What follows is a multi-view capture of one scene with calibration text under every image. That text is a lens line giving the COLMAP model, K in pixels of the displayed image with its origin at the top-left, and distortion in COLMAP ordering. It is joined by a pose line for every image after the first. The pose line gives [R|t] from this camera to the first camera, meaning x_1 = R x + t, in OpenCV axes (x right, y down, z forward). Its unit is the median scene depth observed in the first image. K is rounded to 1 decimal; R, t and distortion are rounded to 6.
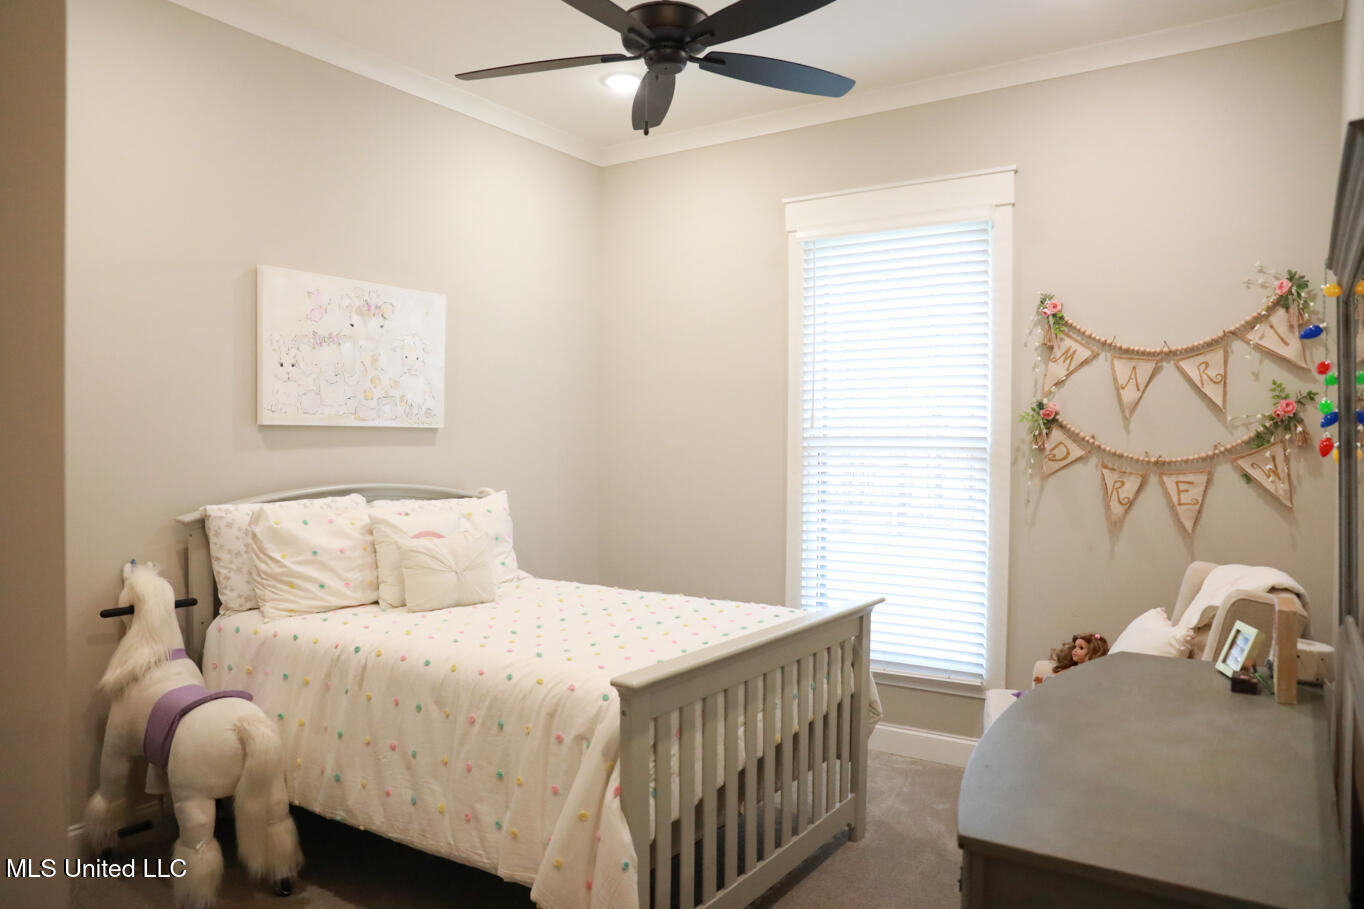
lens RADIAL K [[932.3, 0, 682.0], [0, 932.3, 454.5], [0, 0, 1]] dist [-0.108488, 0.081693]
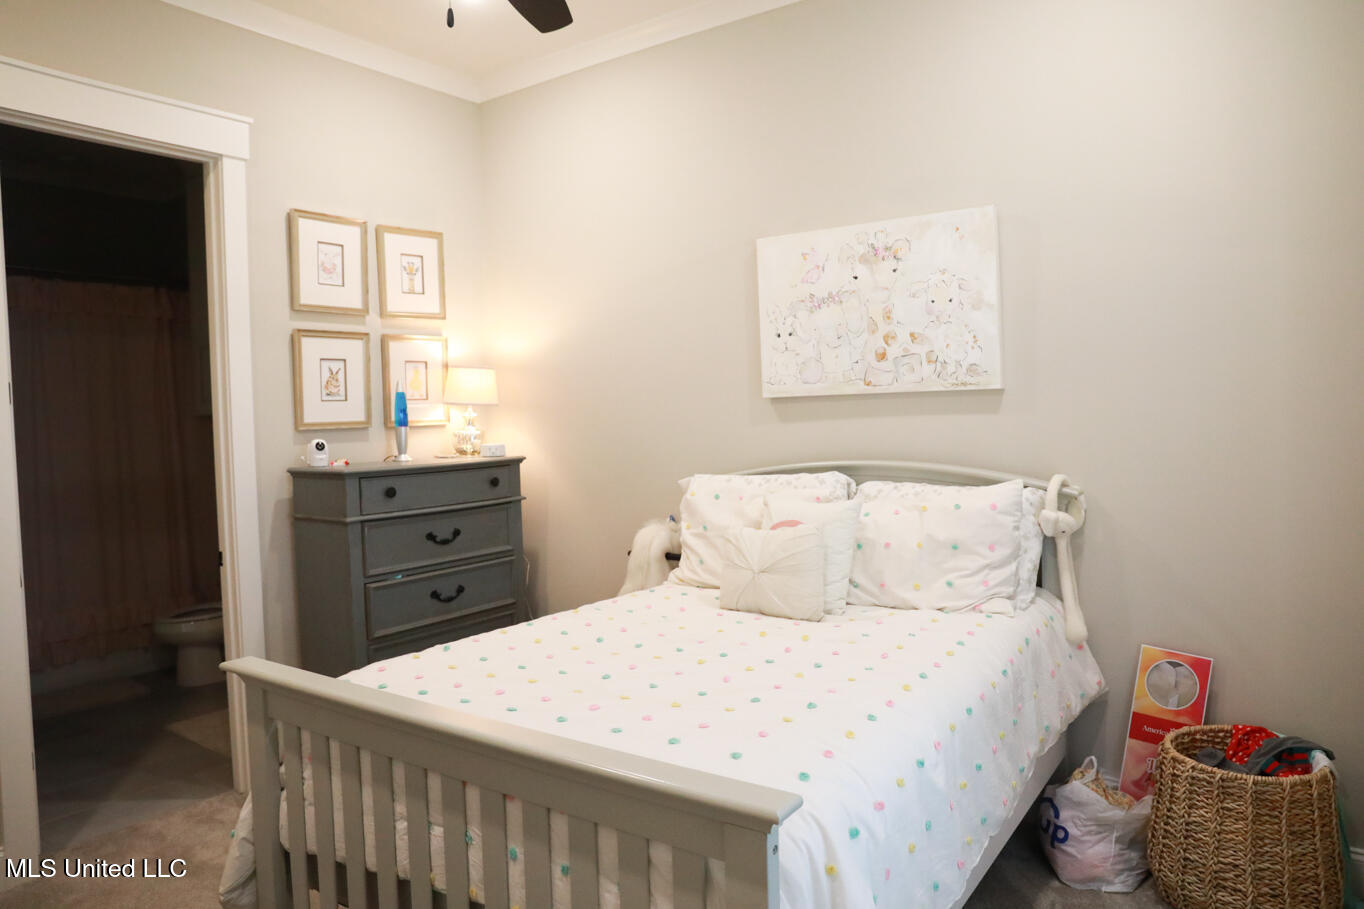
lens RADIAL K [[932.3, 0, 682.0], [0, 932.3, 454.5], [0, 0, 1]] dist [-0.108488, 0.081693]
pose [[-0.017768, 0.038112, -0.999116, 0.520477], [0.017876, 0.999126, 0.037794, -0.009707], [0.999682, -0.017188, -0.018434, 0.845024]]
